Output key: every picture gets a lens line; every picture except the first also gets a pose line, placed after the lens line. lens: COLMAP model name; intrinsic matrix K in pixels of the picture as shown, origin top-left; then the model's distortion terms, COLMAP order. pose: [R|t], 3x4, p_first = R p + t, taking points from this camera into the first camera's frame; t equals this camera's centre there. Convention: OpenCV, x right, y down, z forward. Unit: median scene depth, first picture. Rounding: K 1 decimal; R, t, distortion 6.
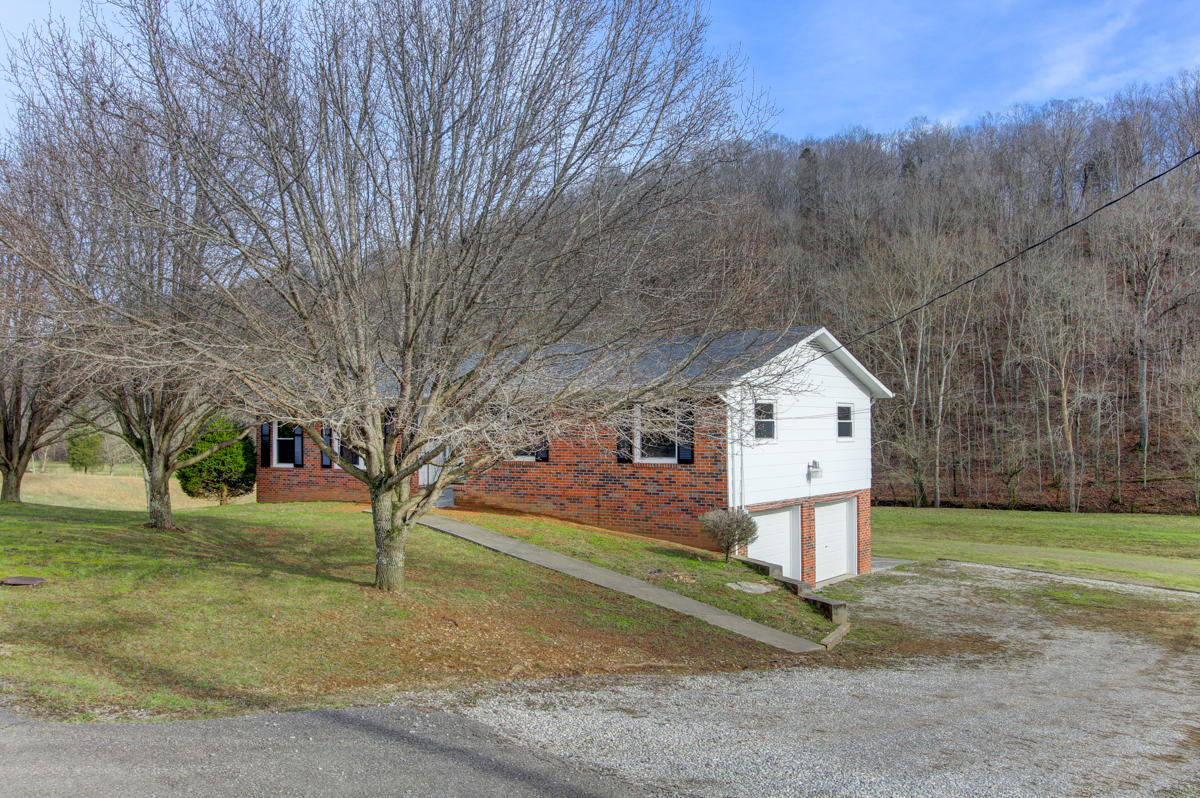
lens RADIAL K [[995.3, 0, 600.0], [0, 995.3, 399.0], [0, 0, 1]] dist [-0.008850, -0.004338]
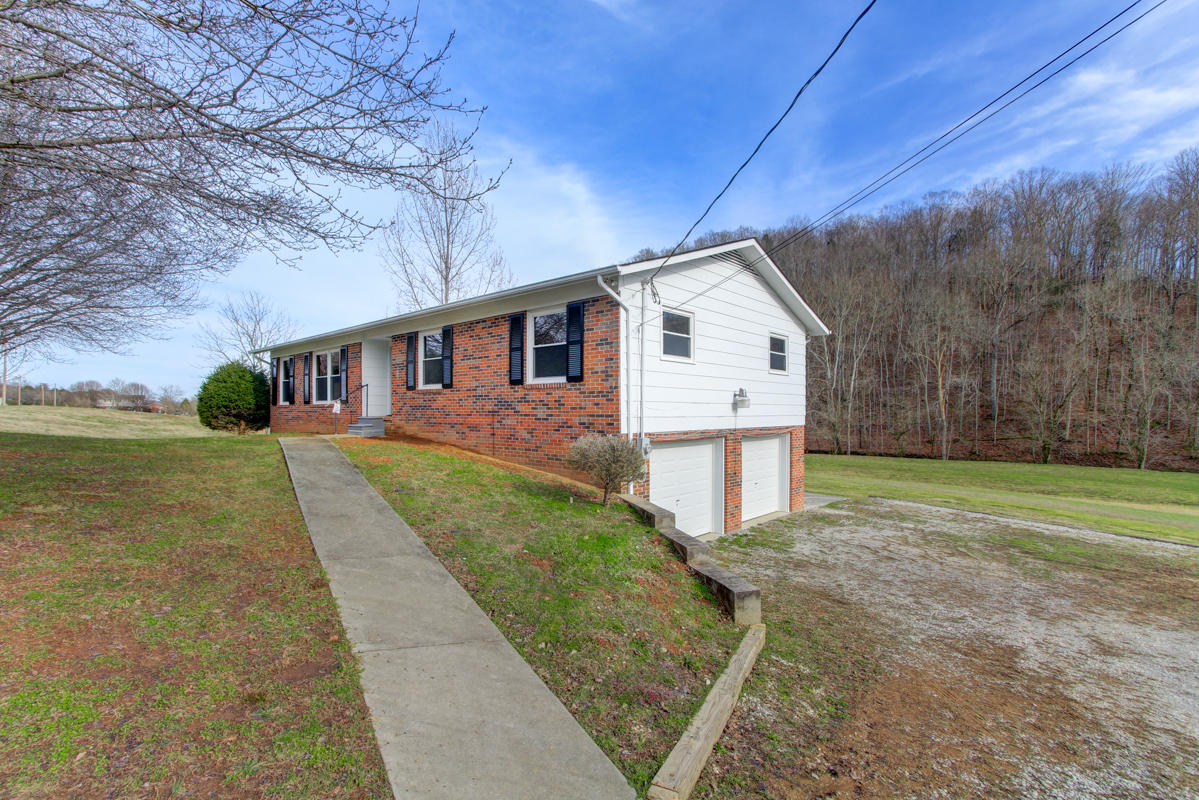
lens RADIAL K [[544.9, 0, 602.3], [0, 544.9, 410.8], [0, 0, 1]] dist [0.000873, -0.000162]
pose [[0.996095, 0.008982, -0.087832, 0.128309], [-0.006410, 0.999544, 0.029514, 0.065294], [0.088057, -0.028836, 0.995698, 0.476869]]
